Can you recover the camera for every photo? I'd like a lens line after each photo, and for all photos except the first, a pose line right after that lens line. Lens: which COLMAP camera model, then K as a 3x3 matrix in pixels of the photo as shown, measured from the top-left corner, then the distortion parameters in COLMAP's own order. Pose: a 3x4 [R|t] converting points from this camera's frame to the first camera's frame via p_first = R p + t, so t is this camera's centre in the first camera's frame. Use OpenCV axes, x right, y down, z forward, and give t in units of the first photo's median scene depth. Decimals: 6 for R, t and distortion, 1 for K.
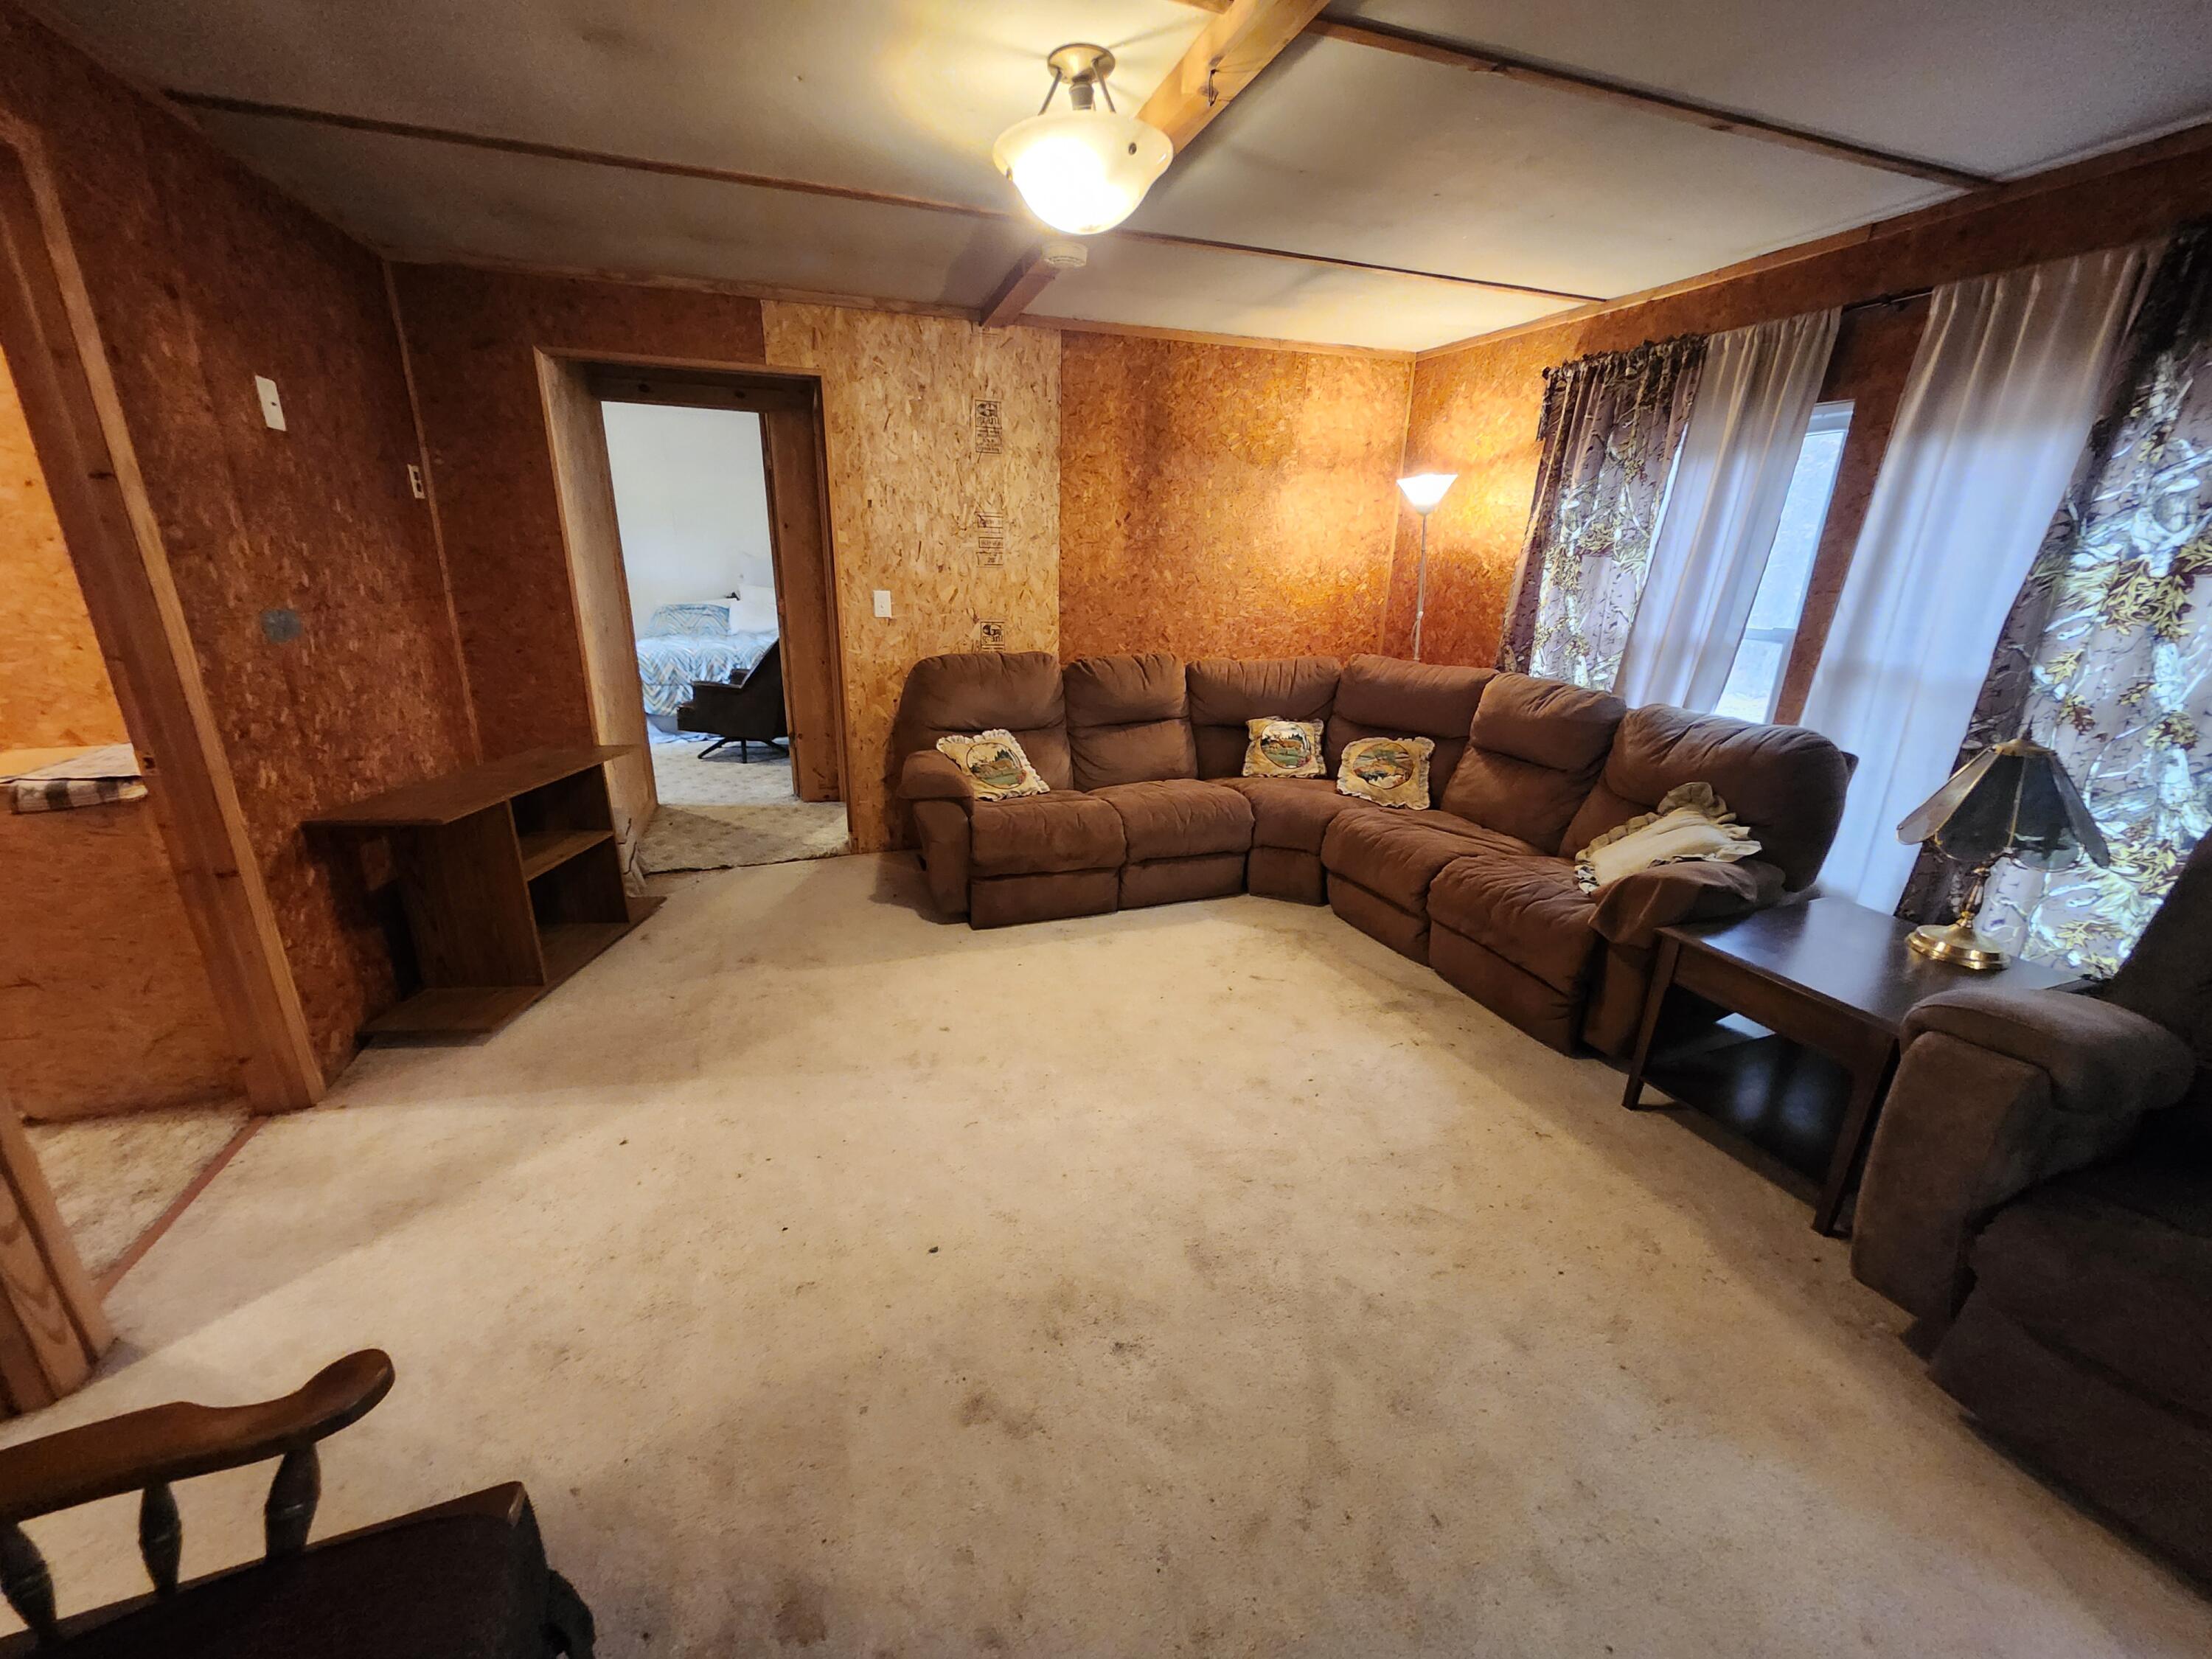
lens RADIAL K [[868.1, 0, 1106.0], [0, 868.1, 829.5], [0, 0, 1]] dist [0.007687, -0.000818]
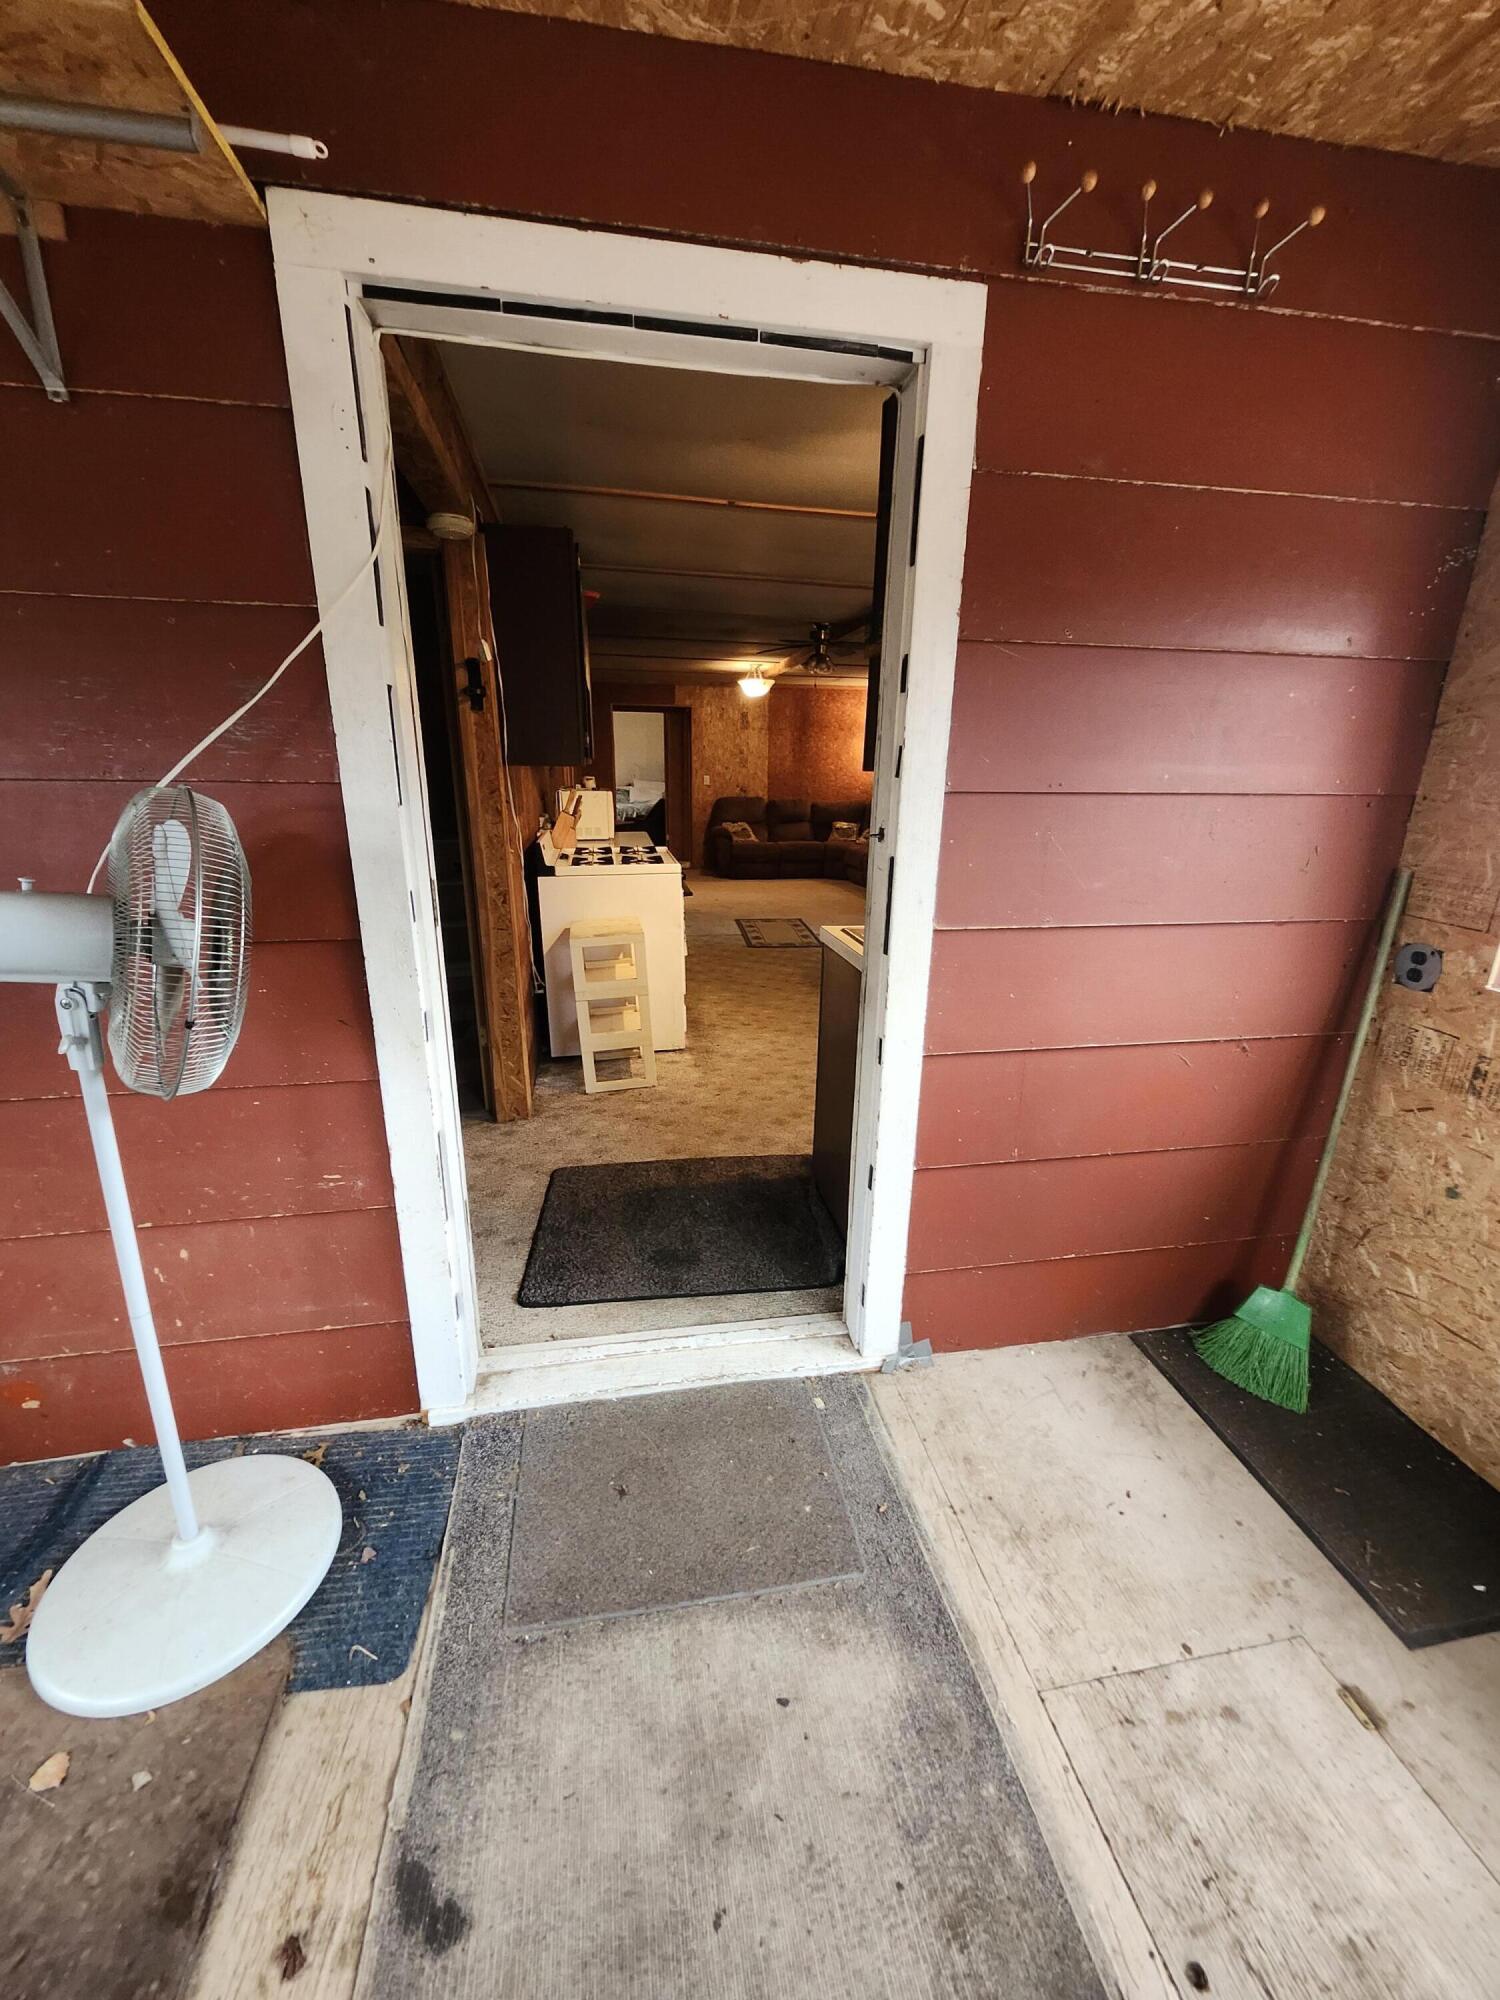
lens RADIAL K [[784.9, 0, 756.8], [0, 784.9, 988.8], [0, 0, 1]] dist [0.007687, -0.000818]
pose [[0.987598, 0.037104, -0.152555, 0.338585], [-0.041824, 0.998737, -0.027842, 0.507376], [0.151329, 0.033877, 0.987903, -1.561008]]
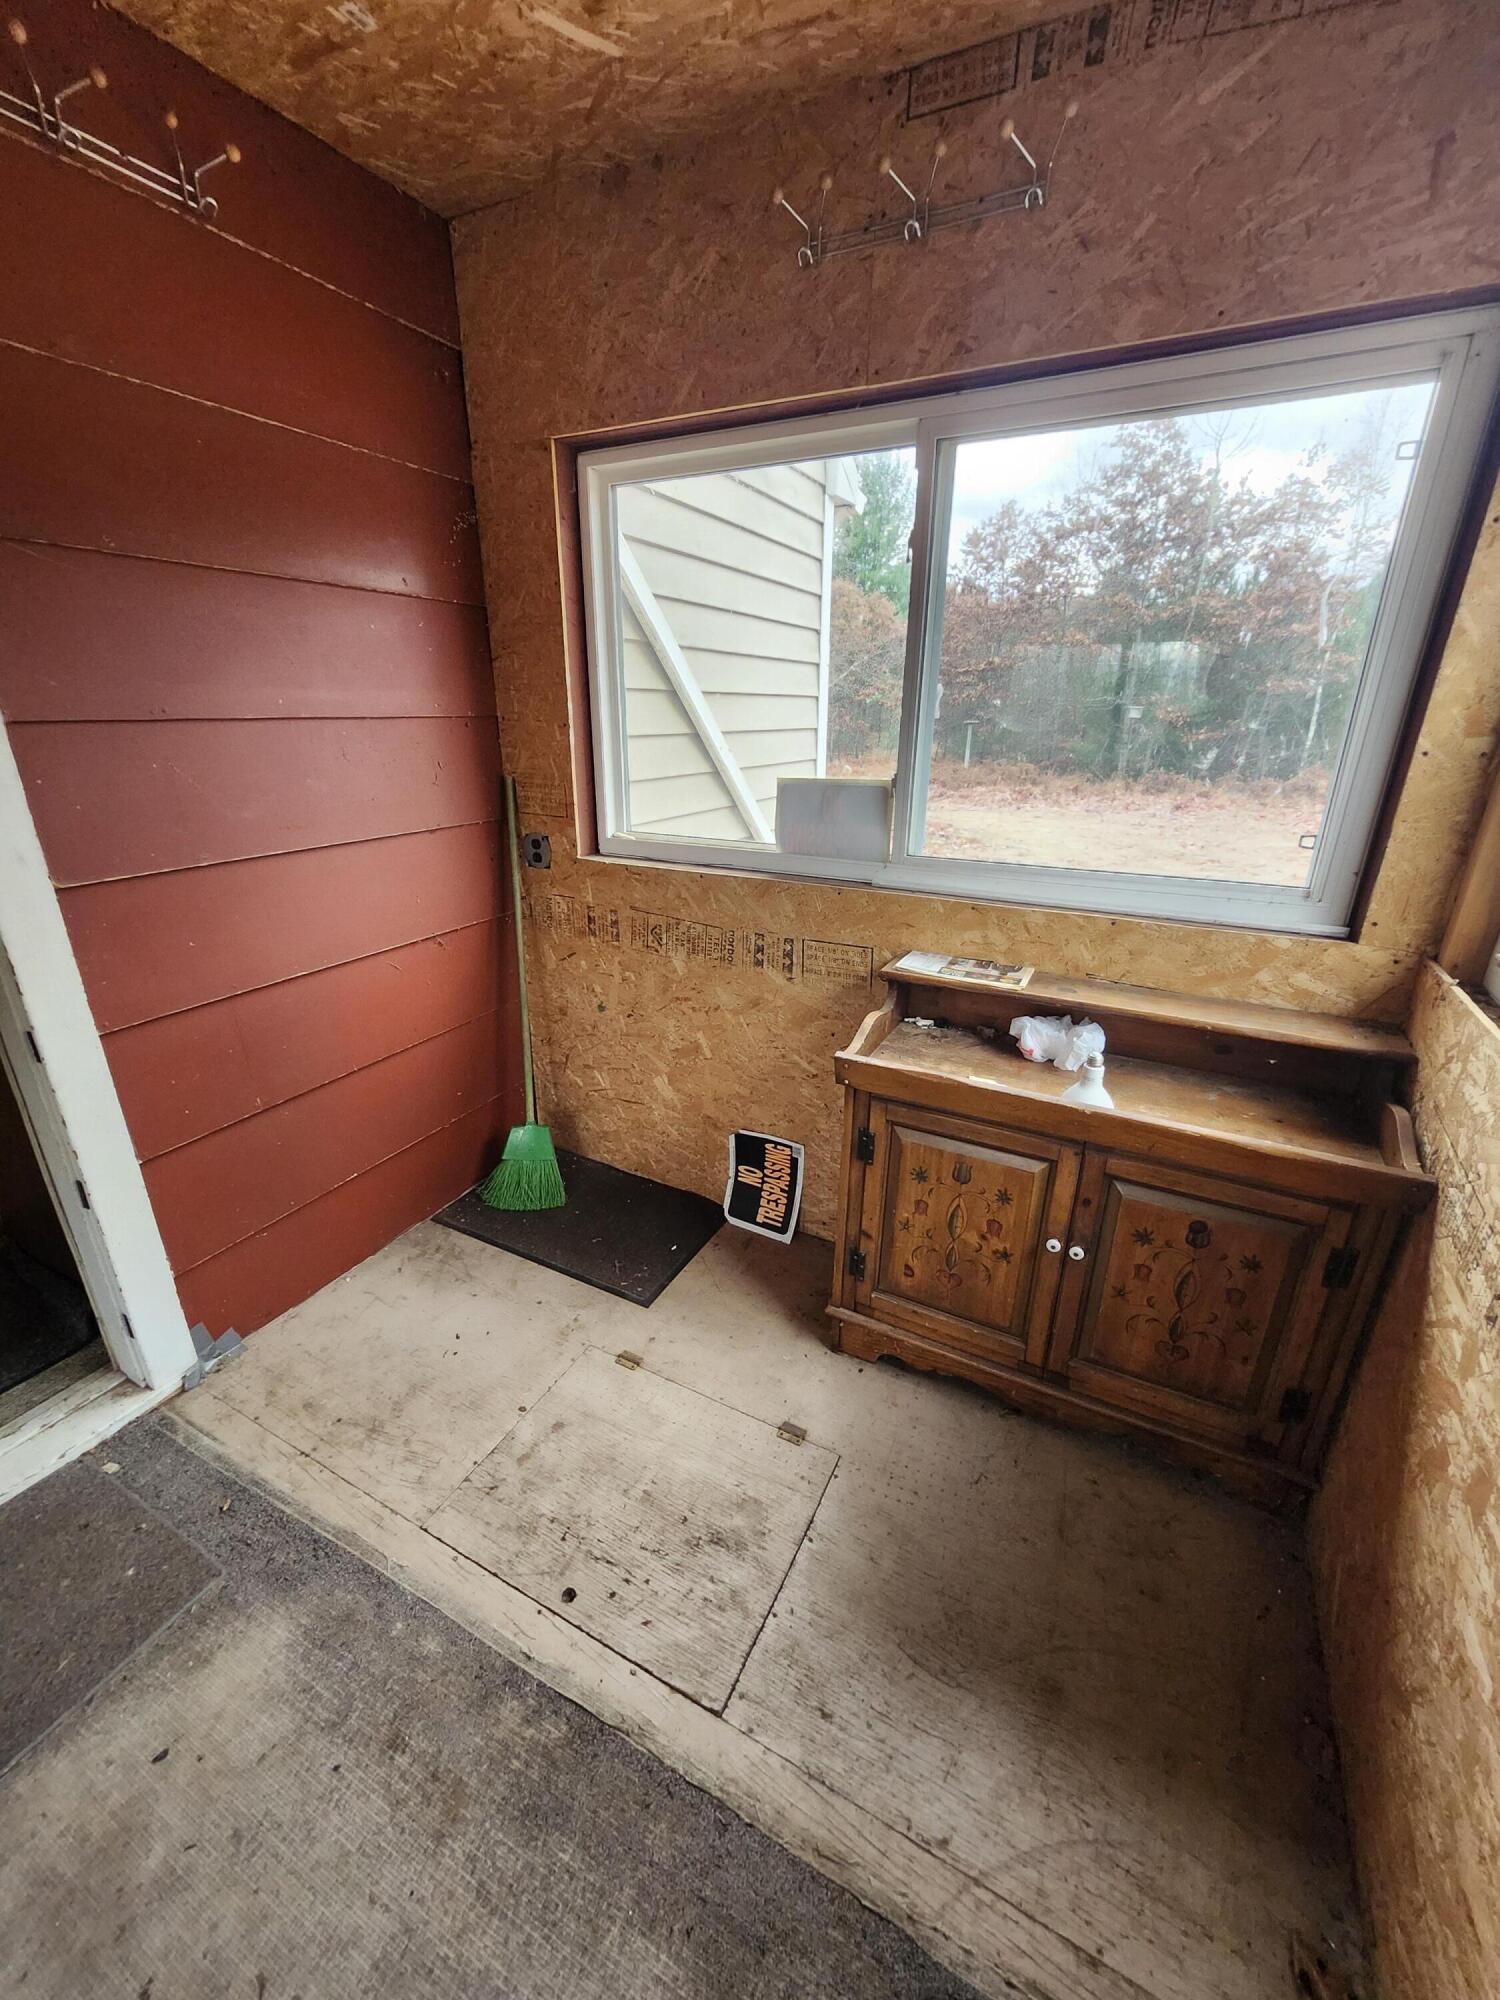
lens RADIAL K [[791.4, 0, 750.0], [0, 791.4, 1000.0], [0, 0, 1]] dist [0.011069, -0.003476]
pose [[0.733290, -0.255353, 0.630144, 0.427478], [0.221082, 0.965981, 0.134174, 0.616546], [-0.642969, 0.040925, 0.764798, -1.799161]]
